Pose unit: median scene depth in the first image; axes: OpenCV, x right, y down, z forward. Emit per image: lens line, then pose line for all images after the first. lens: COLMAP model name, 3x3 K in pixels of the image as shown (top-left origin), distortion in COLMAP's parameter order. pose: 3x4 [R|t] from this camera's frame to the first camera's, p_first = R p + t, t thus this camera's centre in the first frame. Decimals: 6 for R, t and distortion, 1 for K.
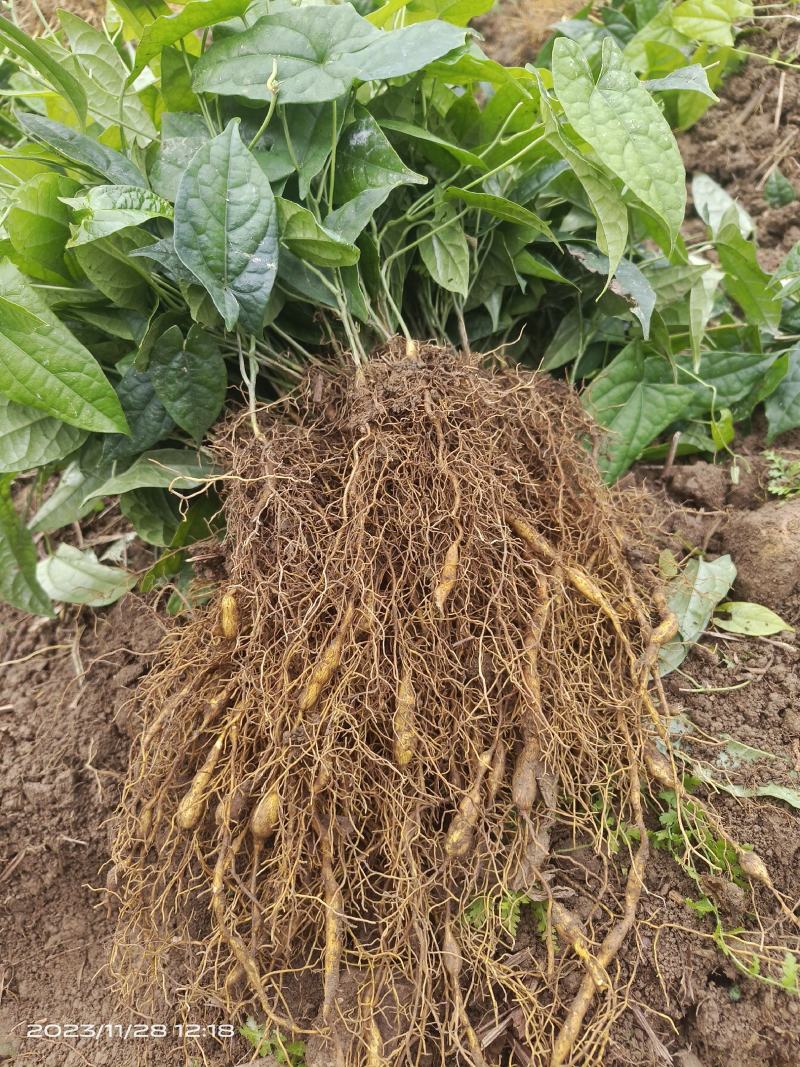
lens RADIAL K [[750.4, 0, 405.1], [0, 750.4, 527.9], [0, 0, 1]] dist [-0.012489, -0.005430]
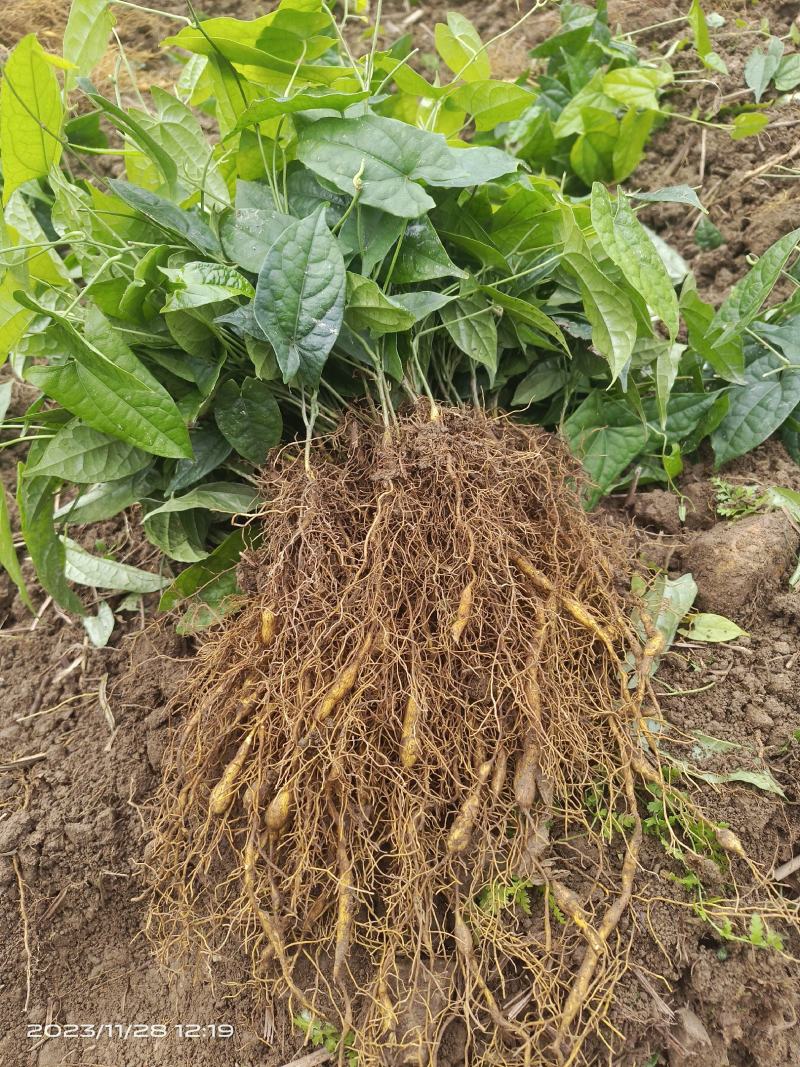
lens RADIAL K [[750.4, 0, 402.4], [0, 750.4, 529.2], [0, 0, 1]] dist [-0.012489, -0.005430]
pose [[0.996732, -0.059739, 0.054380, -0.057578], [0.061101, 0.997849, -0.023745, -0.027789], [-0.052844, 0.026990, 0.998238, -0.112290]]
